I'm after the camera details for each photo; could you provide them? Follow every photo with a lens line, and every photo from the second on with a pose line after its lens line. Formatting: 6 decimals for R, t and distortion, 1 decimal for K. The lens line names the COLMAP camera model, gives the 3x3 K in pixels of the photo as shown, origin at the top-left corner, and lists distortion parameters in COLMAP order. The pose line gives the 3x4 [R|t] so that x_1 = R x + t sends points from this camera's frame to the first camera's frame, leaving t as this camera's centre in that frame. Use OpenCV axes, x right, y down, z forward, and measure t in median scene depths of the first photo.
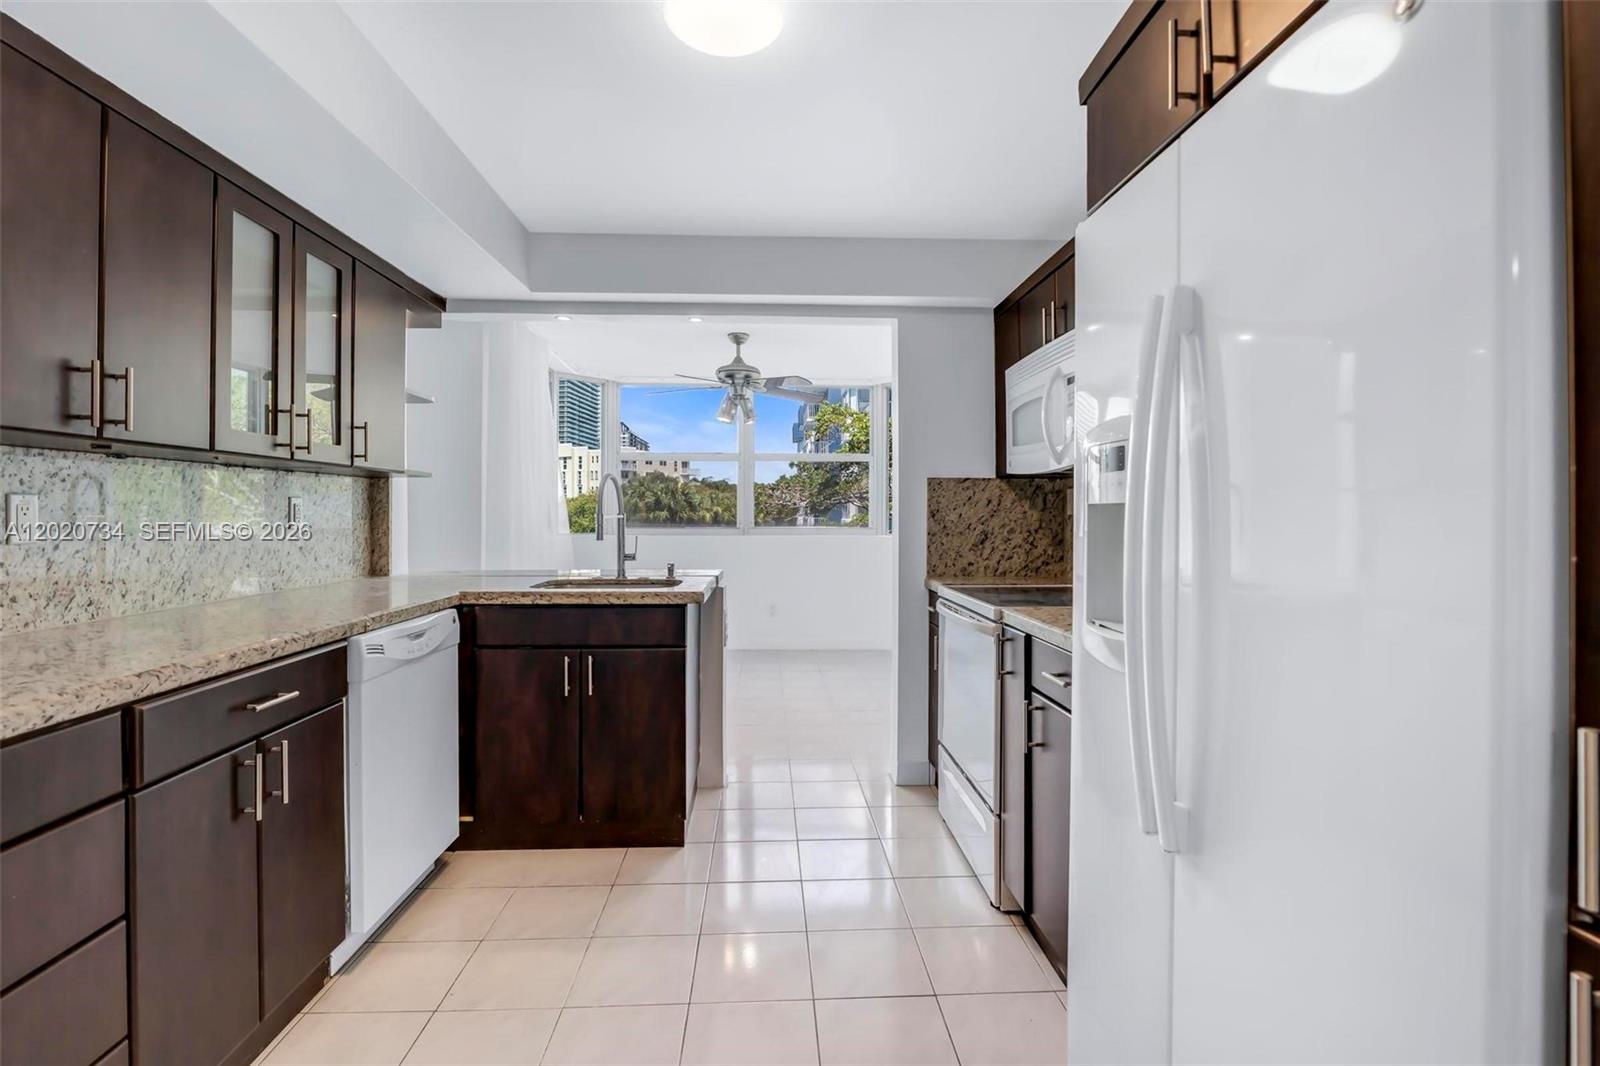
lens RADIAL K [[762.0, 0, 804.2], [0, 762.0, 525.6], [0, 0, 1]] dist [-0.021641, 0.005806]
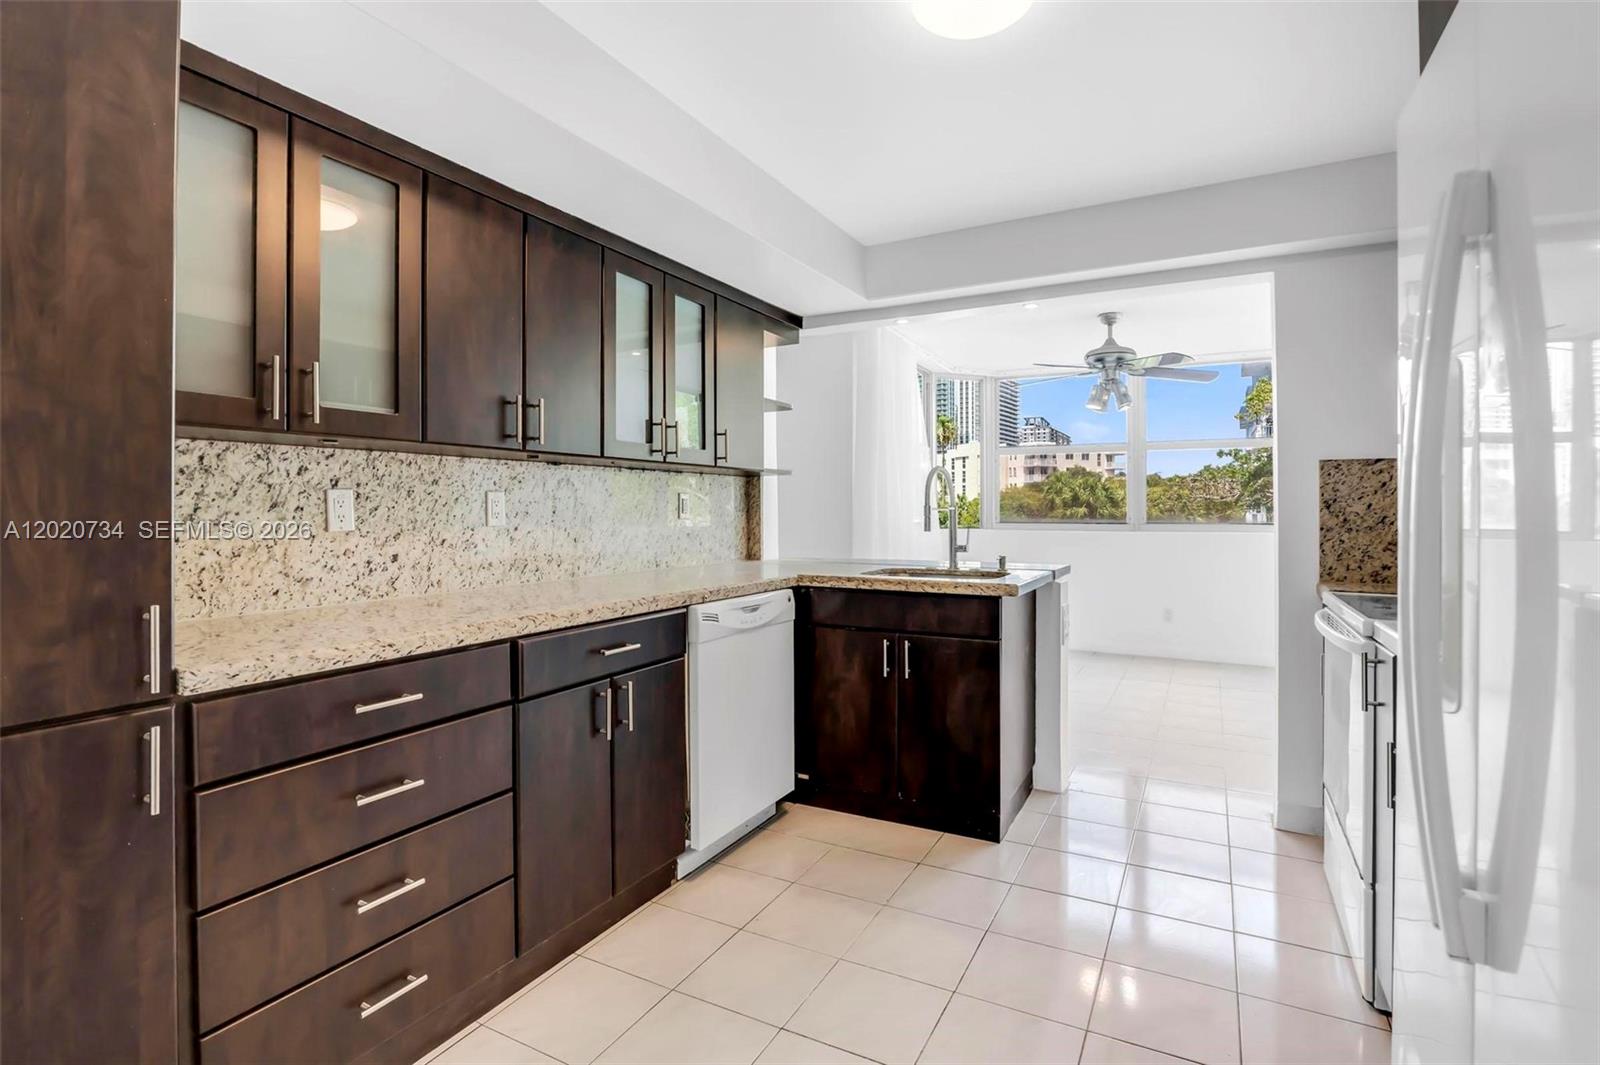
lens RADIAL K [[762.0, 0, 805.4], [0, 762.0, 521.8], [0, 0, 1]] dist [-0.021641, 0.005806]
pose [[0.859193, 0.004542, -0.511631, 0.132190], [-0.004920, 0.999988, 0.000615, 0.007180], [0.511628, 0.001989, 0.859205, 0.026330]]
